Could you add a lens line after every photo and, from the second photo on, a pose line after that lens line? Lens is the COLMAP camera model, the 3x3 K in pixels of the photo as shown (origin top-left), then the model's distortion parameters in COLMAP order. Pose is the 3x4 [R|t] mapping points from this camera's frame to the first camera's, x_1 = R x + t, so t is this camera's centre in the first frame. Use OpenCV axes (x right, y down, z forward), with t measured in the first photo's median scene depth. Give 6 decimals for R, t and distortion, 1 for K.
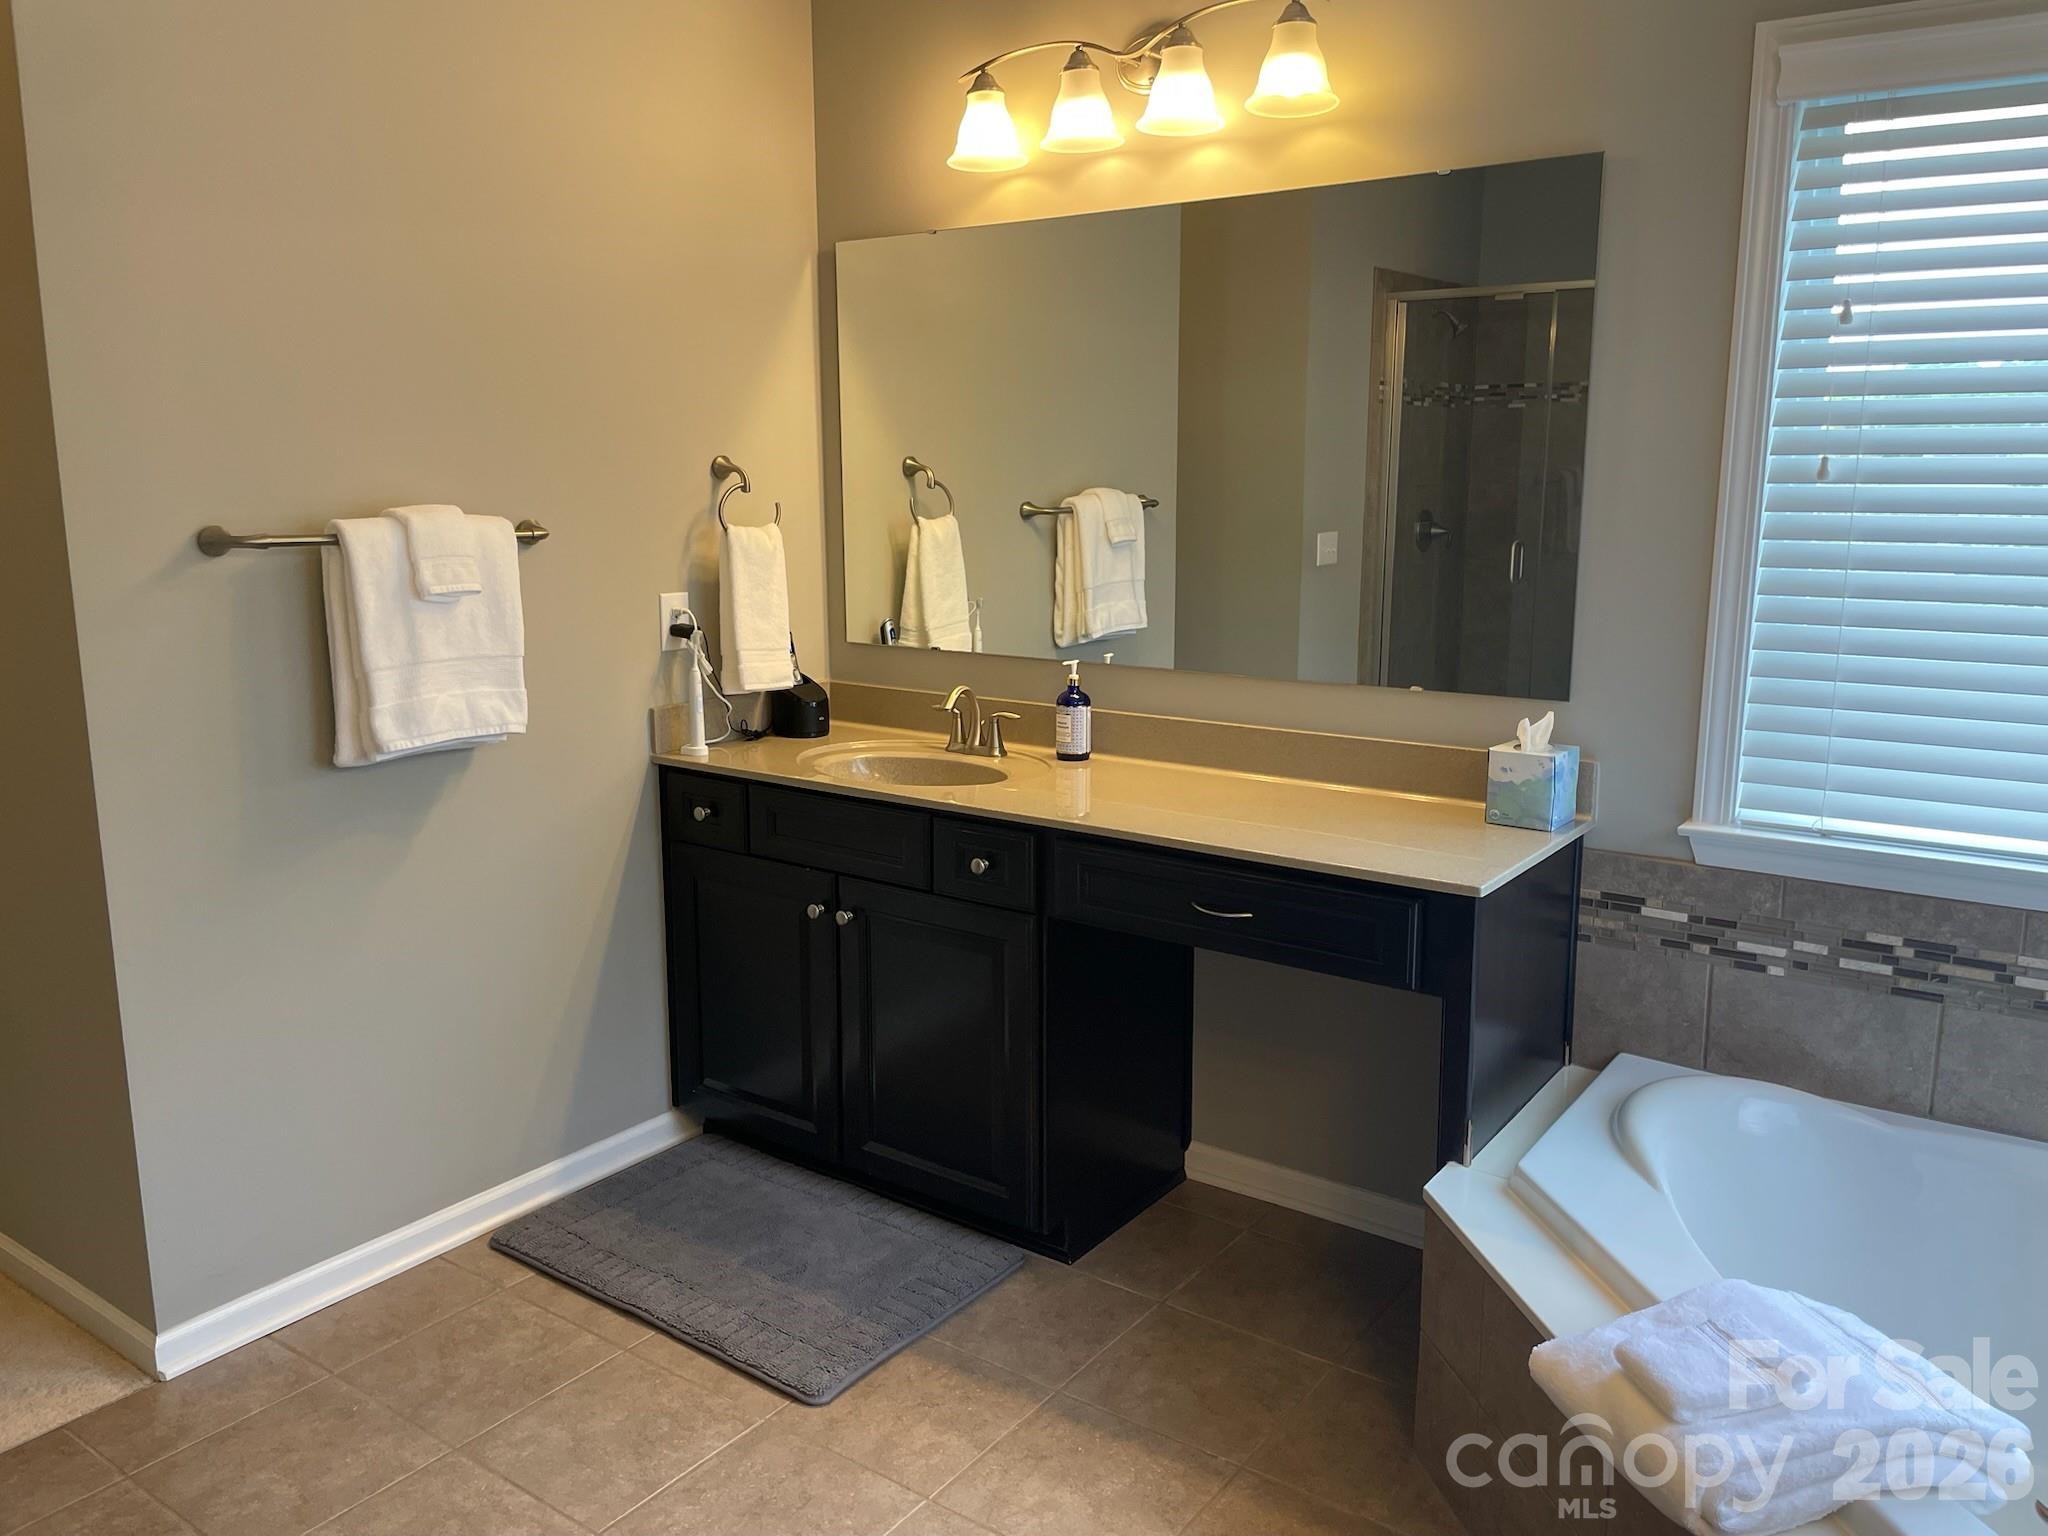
lens RADIAL K [[1540.2, 0, 1009.1], [0, 1540.2, 761.2], [0, 0, 1]] dist [-0.002418, -0.016536]
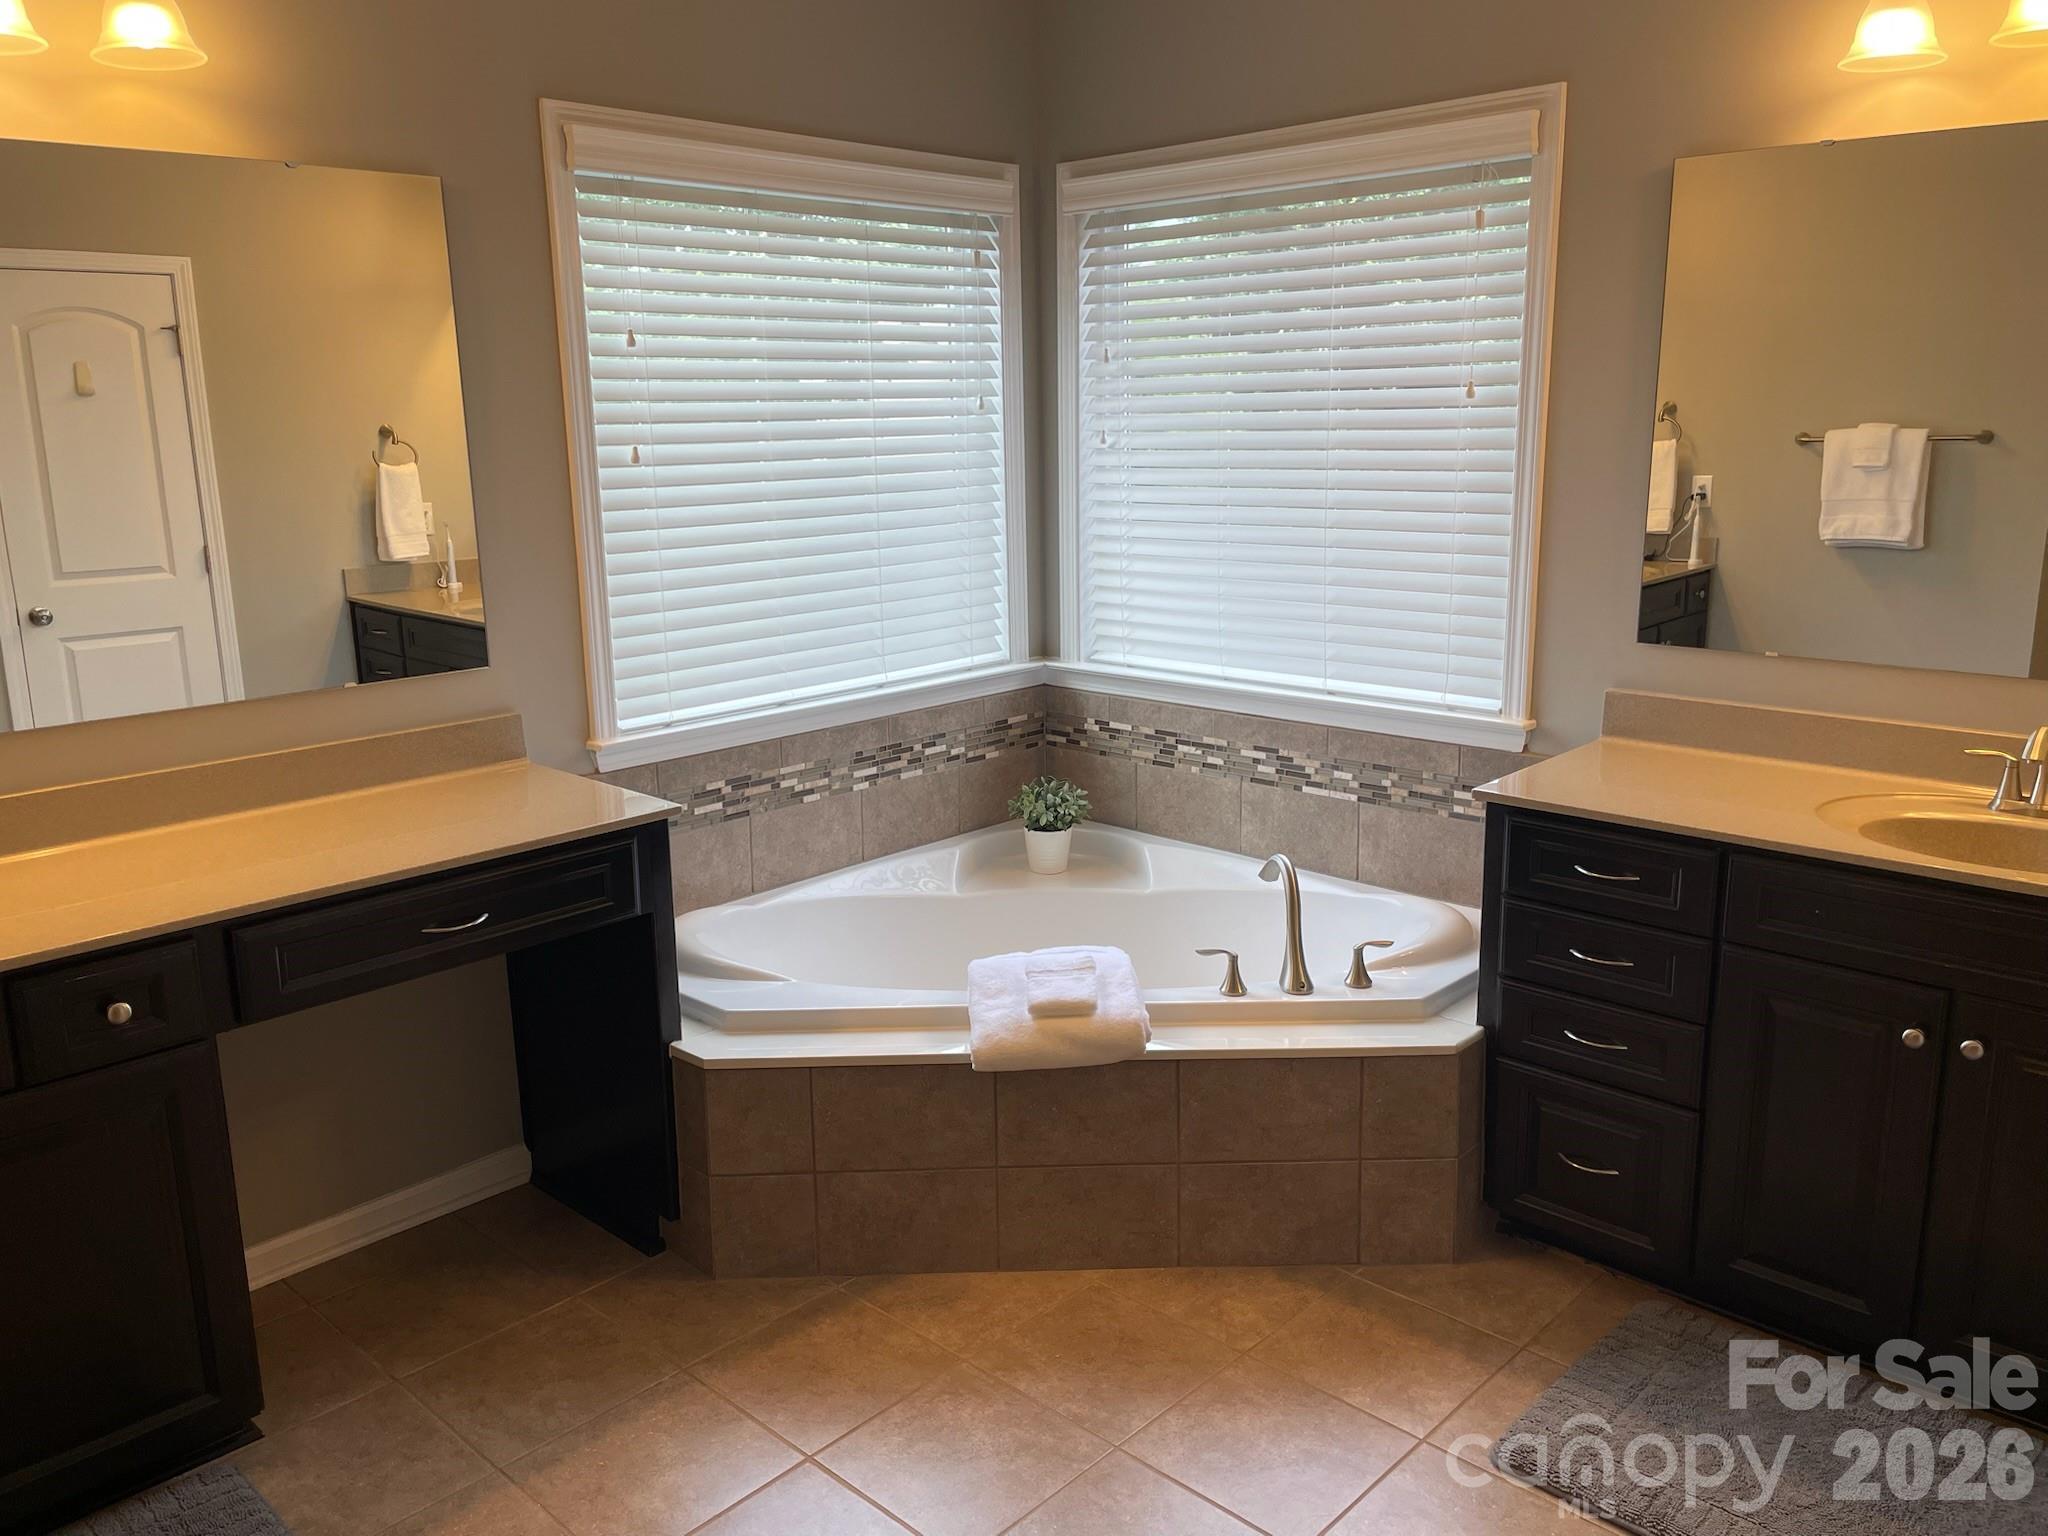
lens RADIAL K [[1540.2, 0, 1005.6], [0, 1540.2, 776.4], [0, 0, 1]] dist [-0.002418, -0.016536]
pose [[0.121088, -0.222583, 0.967365, -0.785983], [0.206755, 0.958817, 0.194736, -0.115749], [-0.970871, 0.176427, 0.162121, 0.512493]]
